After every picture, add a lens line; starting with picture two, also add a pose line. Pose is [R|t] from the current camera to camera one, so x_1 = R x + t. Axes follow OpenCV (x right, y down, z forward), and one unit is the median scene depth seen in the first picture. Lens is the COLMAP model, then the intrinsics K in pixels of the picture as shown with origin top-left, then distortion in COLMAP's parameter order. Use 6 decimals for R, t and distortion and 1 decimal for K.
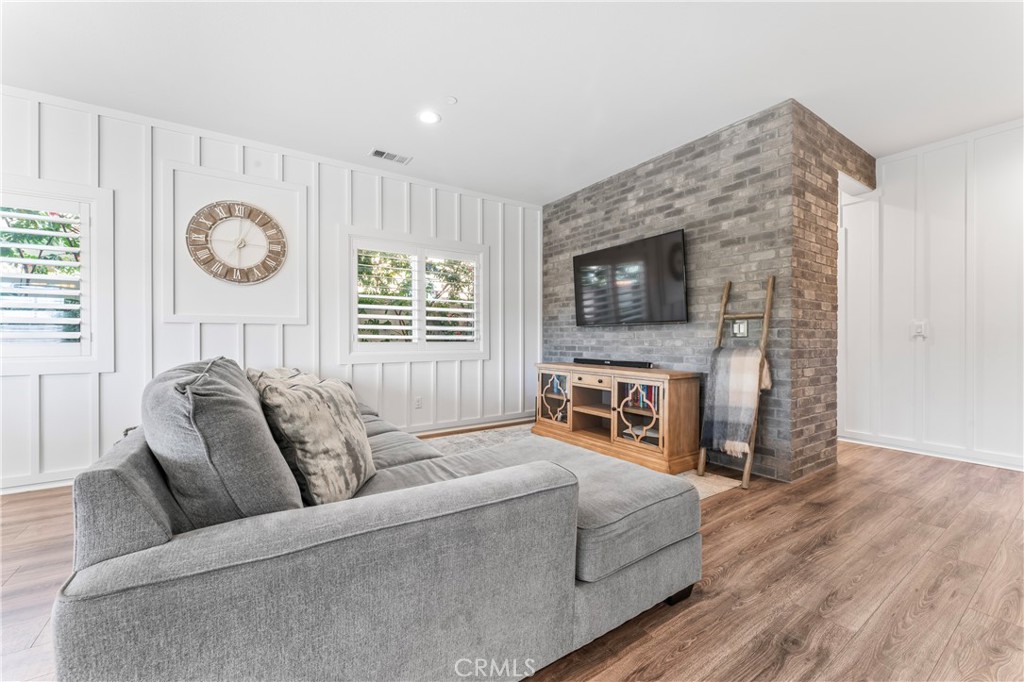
lens RADIAL K [[405.1, 0, 488.9], [0, 405.1, 339.9], [0, 0, 1]] dist [0.007482, 0.000035]
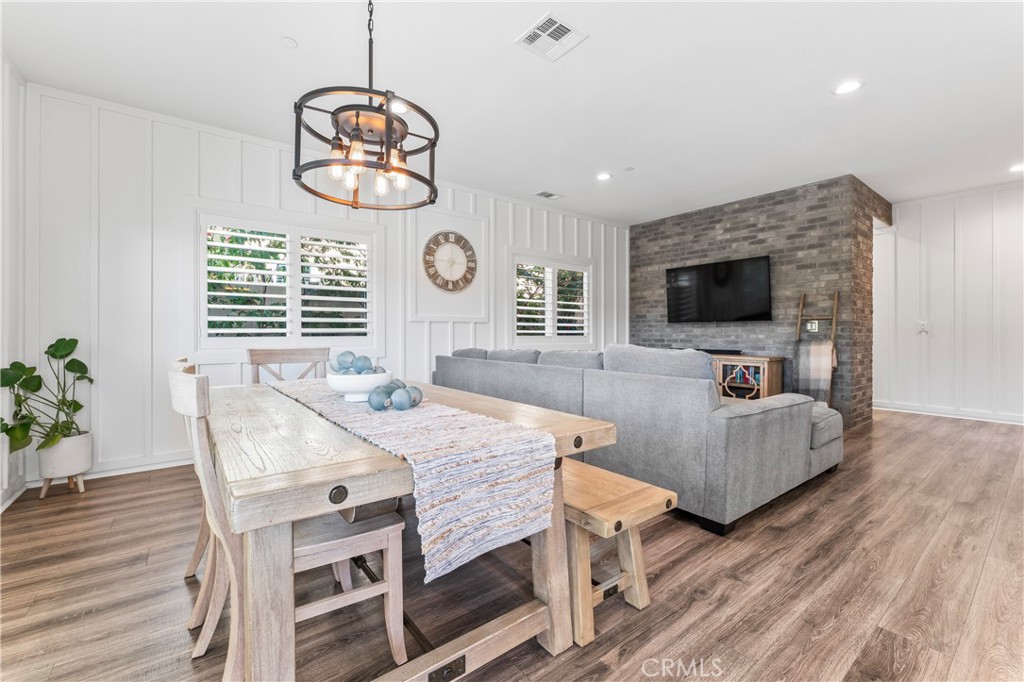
lens RADIAL K [[405.1, 0, 515.2], [0, 405.1, 333.1], [0, 0, 1]] dist [0.007482, 0.000035]
pose [[0.997736, 0.000608, 0.067252, -0.494593], [-0.000458, 0.999997, -0.002238, -0.000153], [-0.067253, 0.002202, 0.997734, -0.347317]]
